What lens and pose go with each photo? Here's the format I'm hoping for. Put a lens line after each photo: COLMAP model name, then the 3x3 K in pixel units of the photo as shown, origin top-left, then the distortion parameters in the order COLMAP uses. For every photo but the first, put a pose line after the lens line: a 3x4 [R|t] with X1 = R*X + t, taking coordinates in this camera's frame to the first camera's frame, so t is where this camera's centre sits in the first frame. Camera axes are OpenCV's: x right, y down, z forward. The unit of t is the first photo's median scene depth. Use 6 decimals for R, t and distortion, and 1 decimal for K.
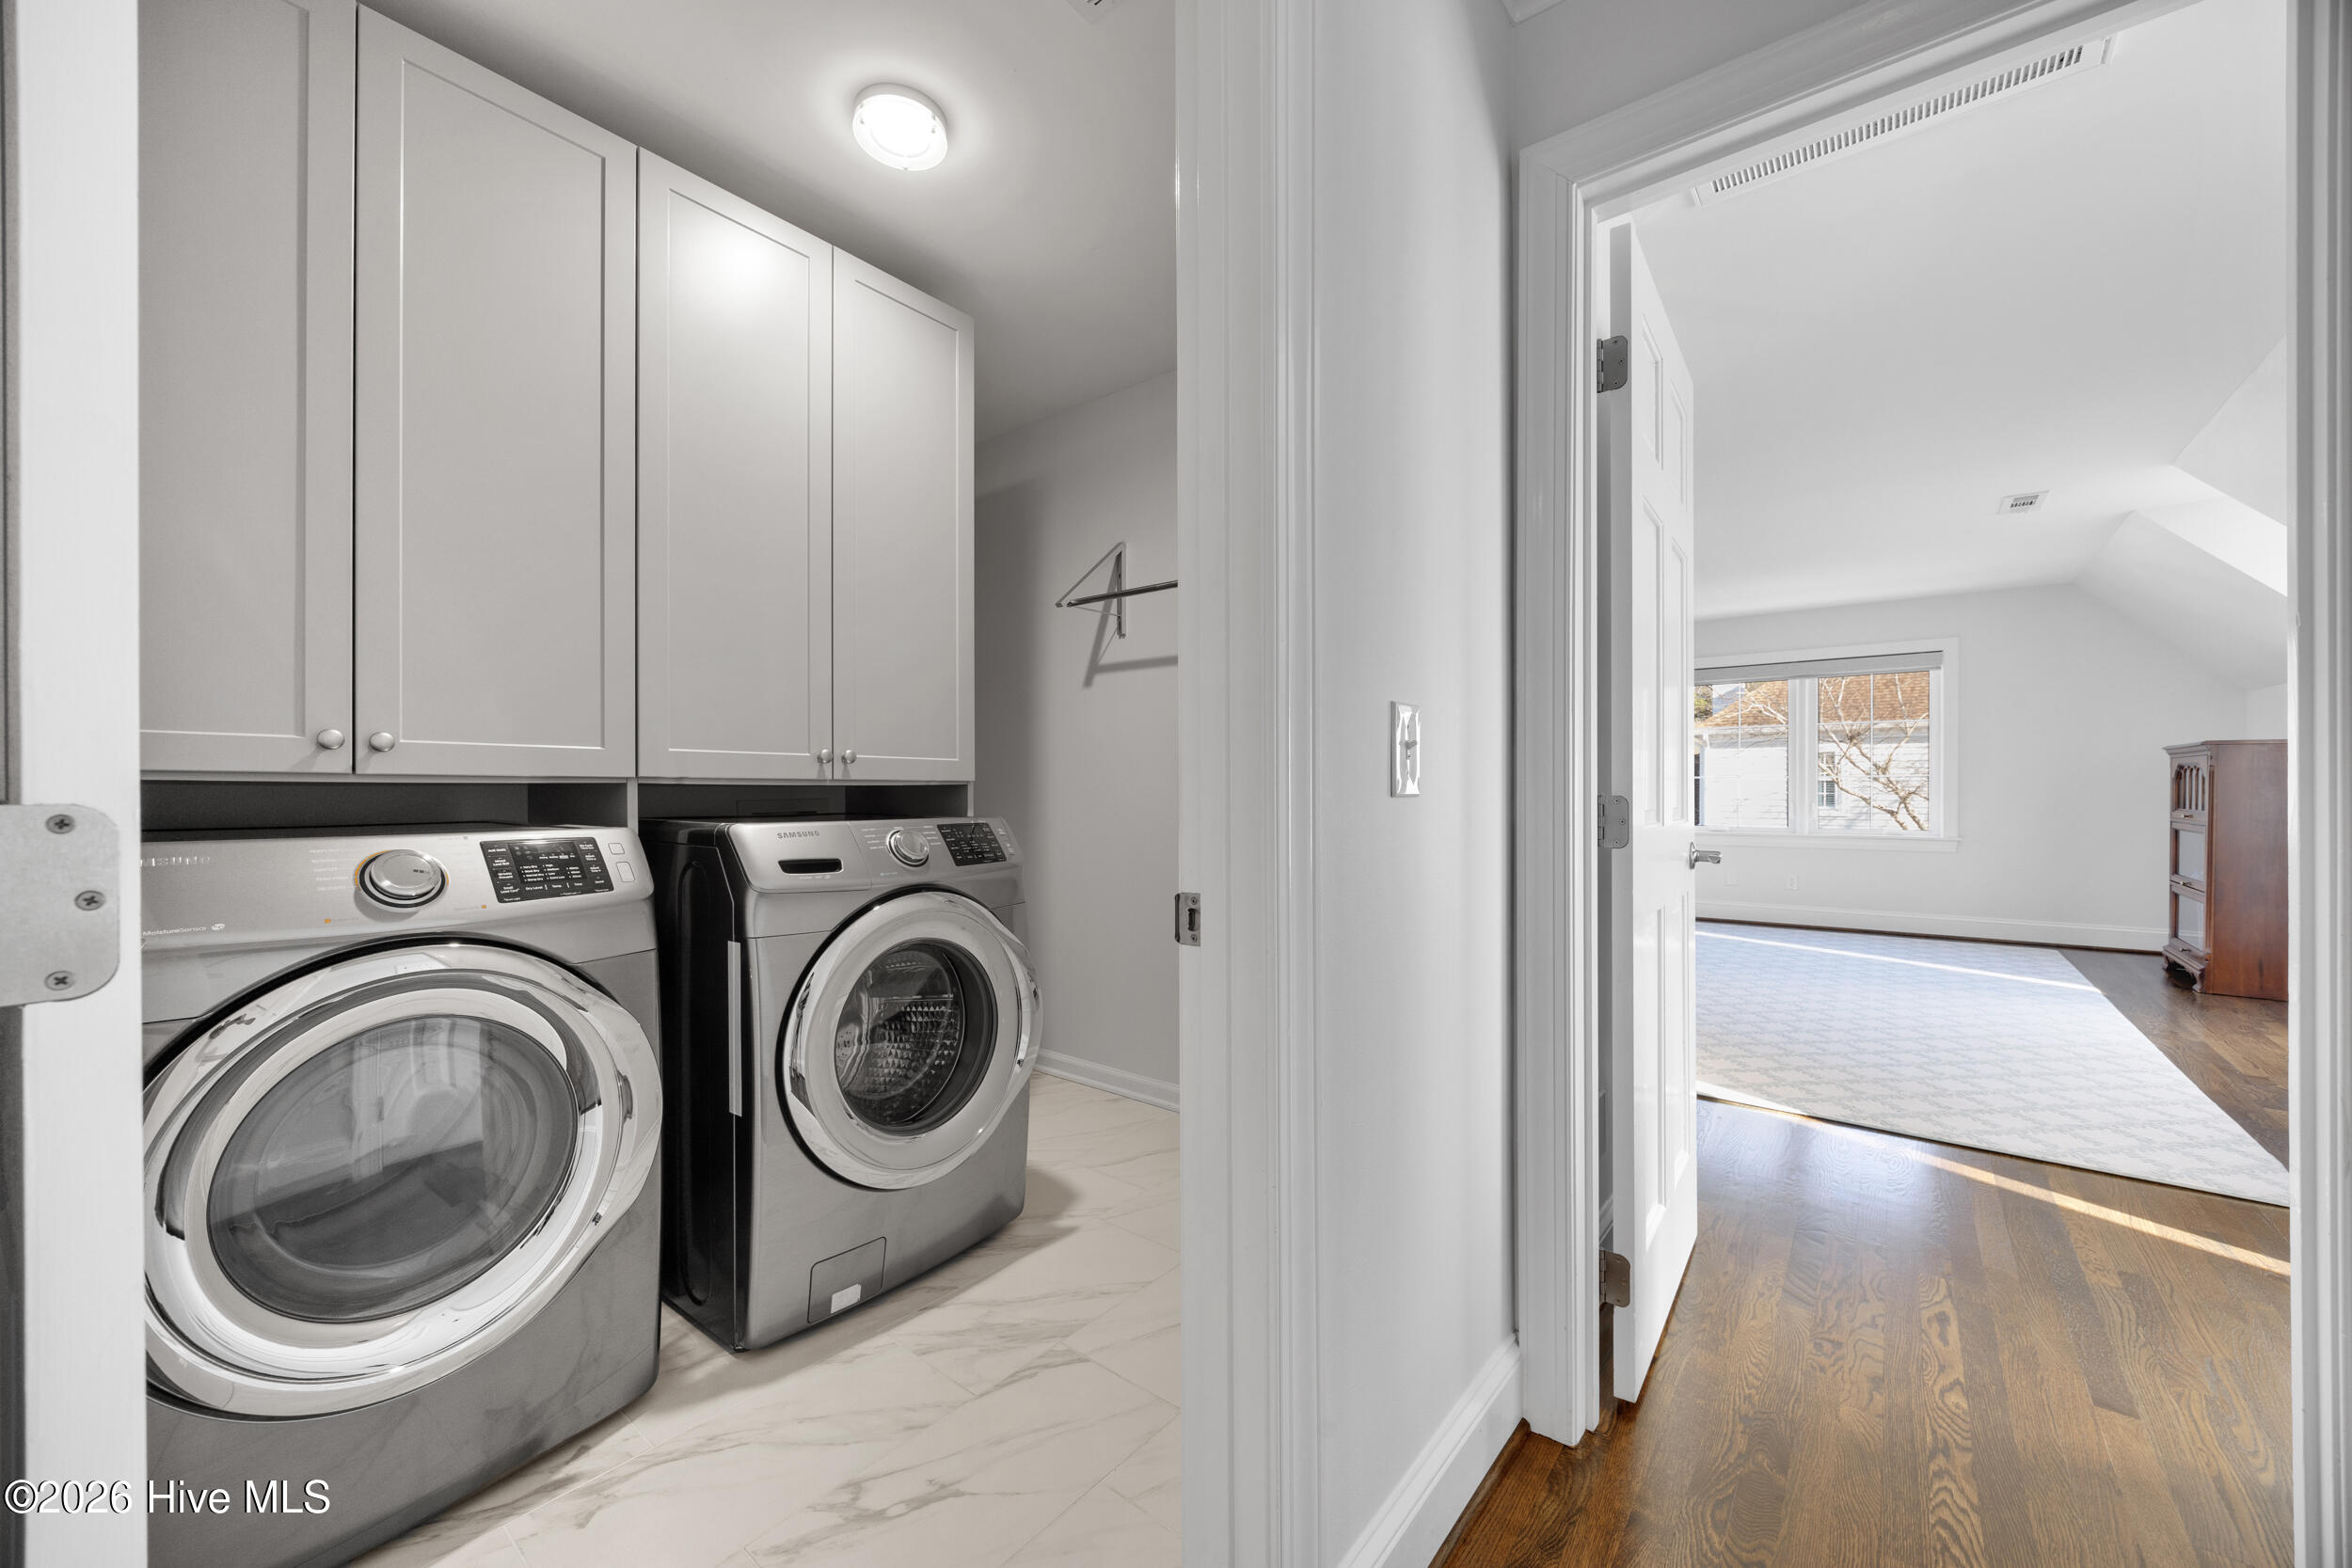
lens RADIAL K [[895.1, 0, 1165.2], [0, 895.1, 779.1], [0, 0, 1]] dist [-0.001176, -0.000072]
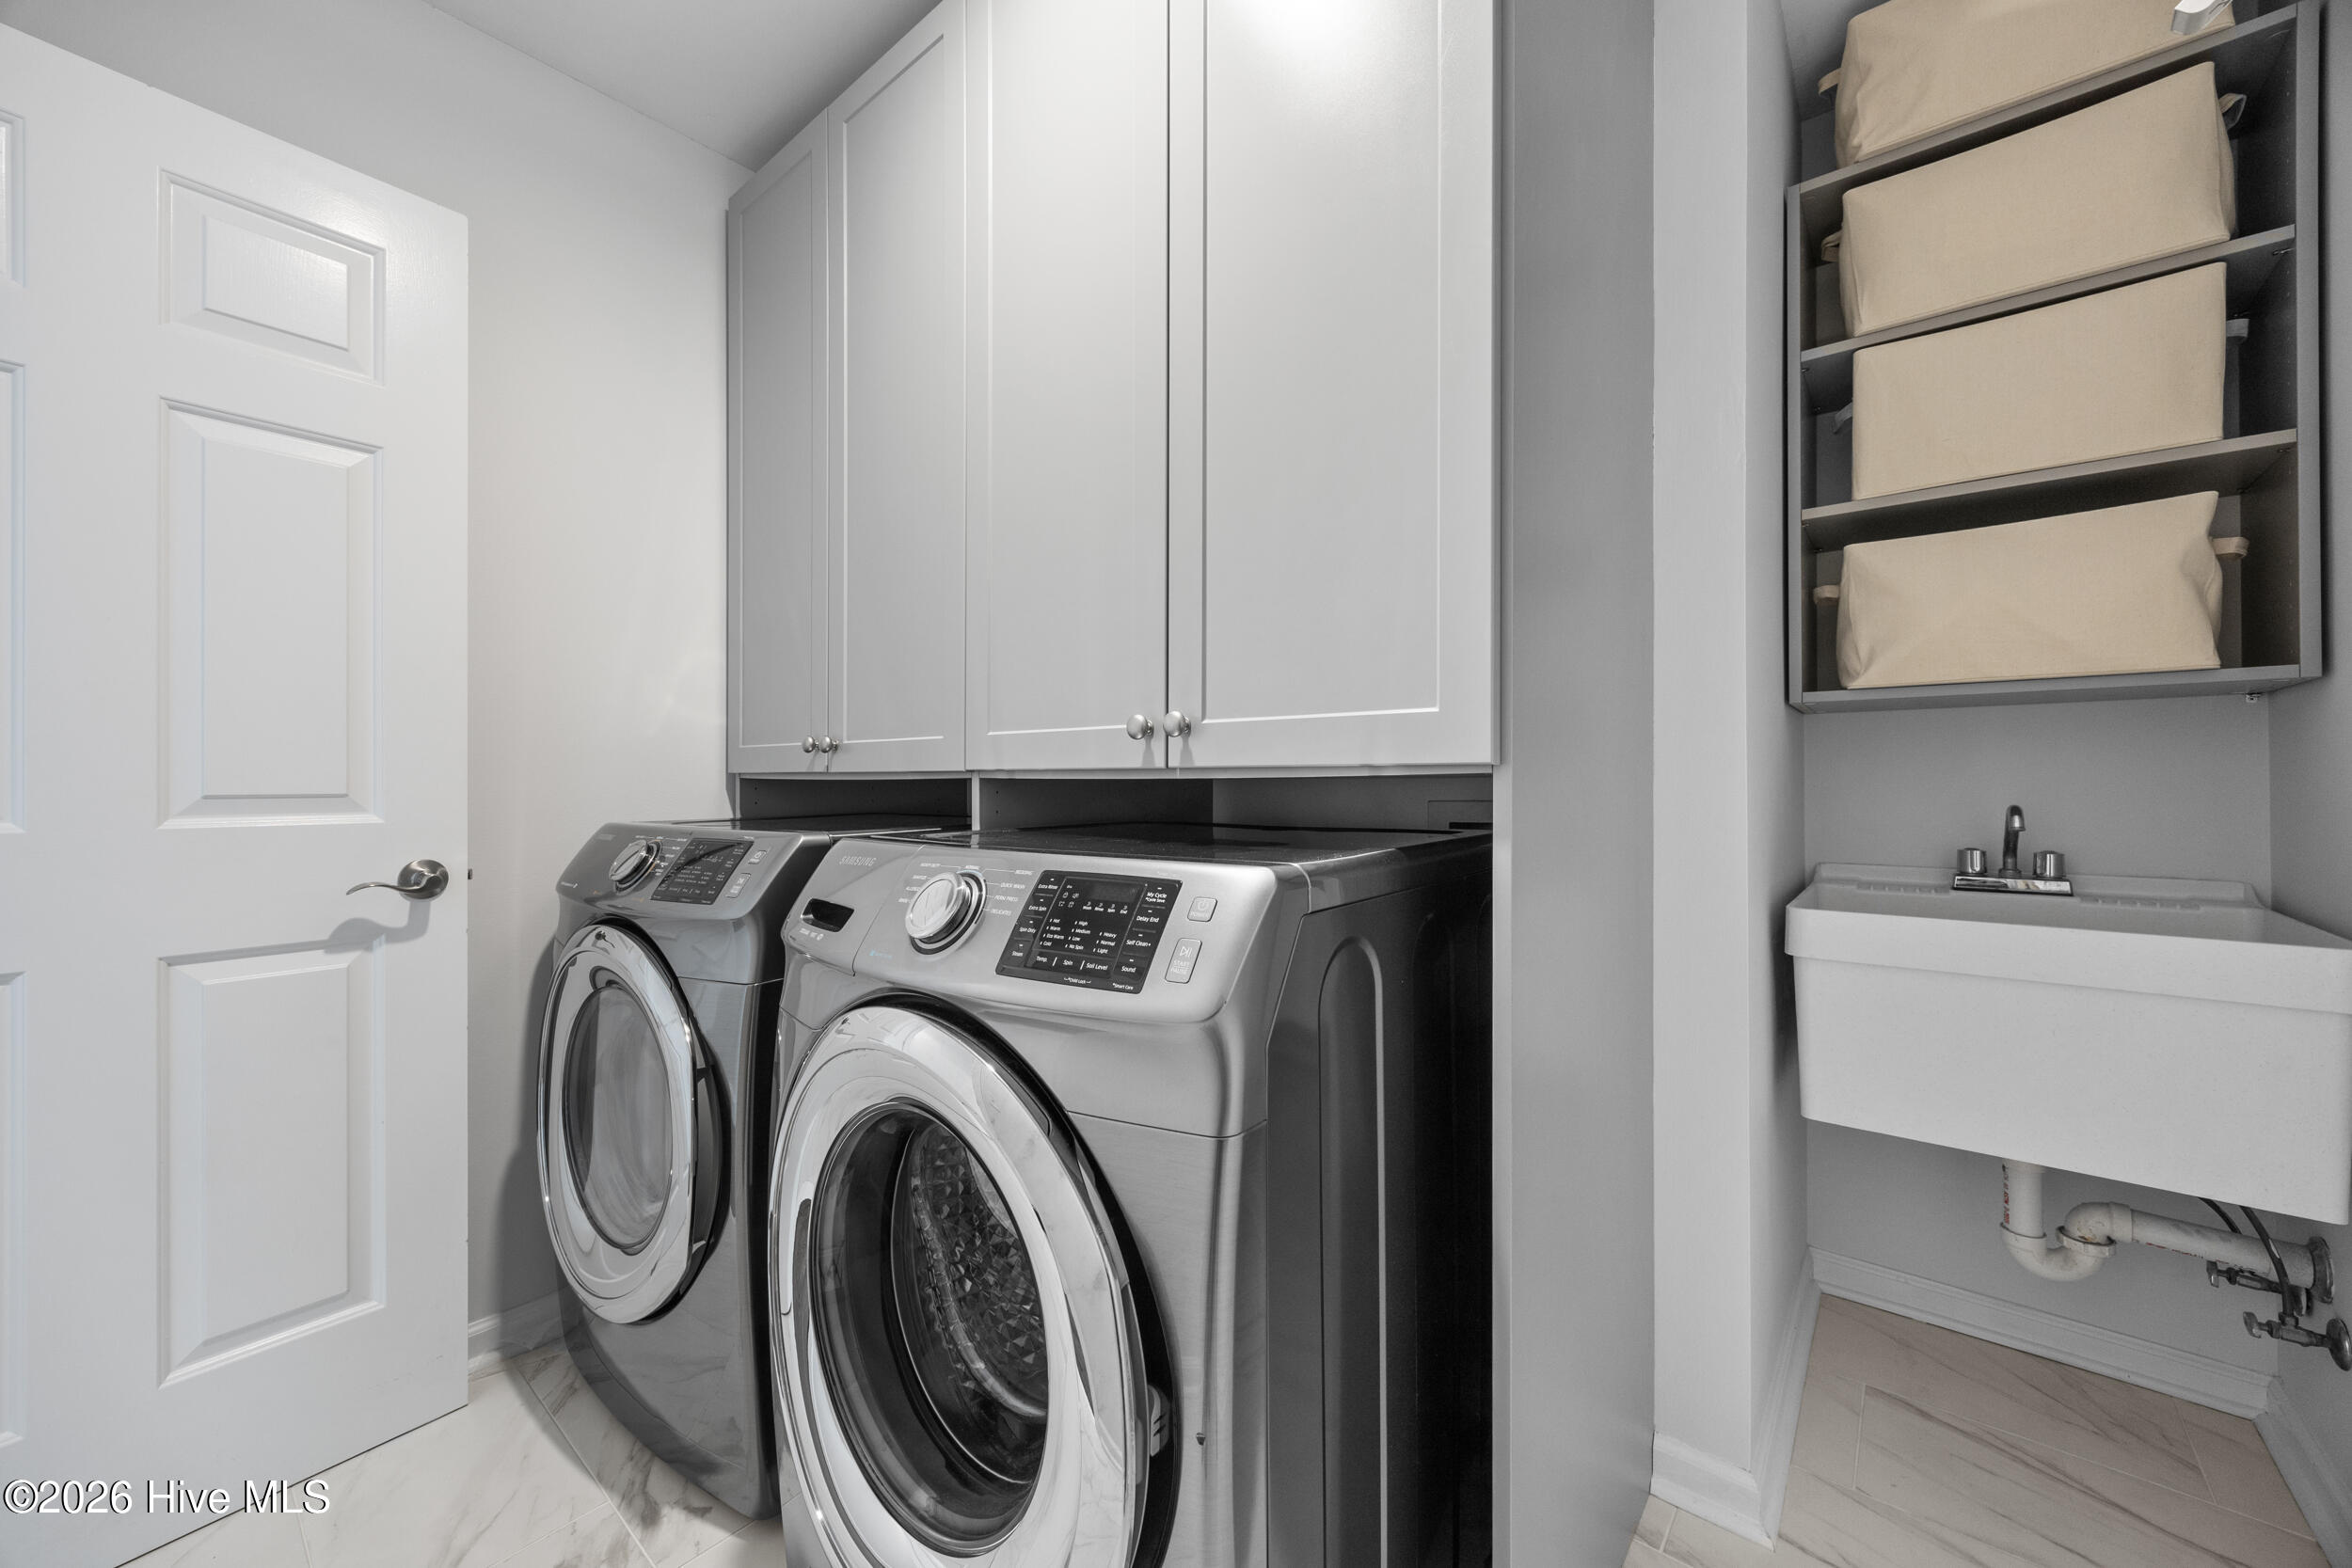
lens RADIAL K [[895.1, 0, 1165.2], [0, 895.1, 779.1], [0, 0, 1]] dist [-0.001176, -0.000072]
pose [[-0.010031, 0.000296, -0.999950, 0.197750], [0.014418, 0.999896, 0.000151, 0.008073], [0.999846, -0.014415, -0.010034, 1.154634]]
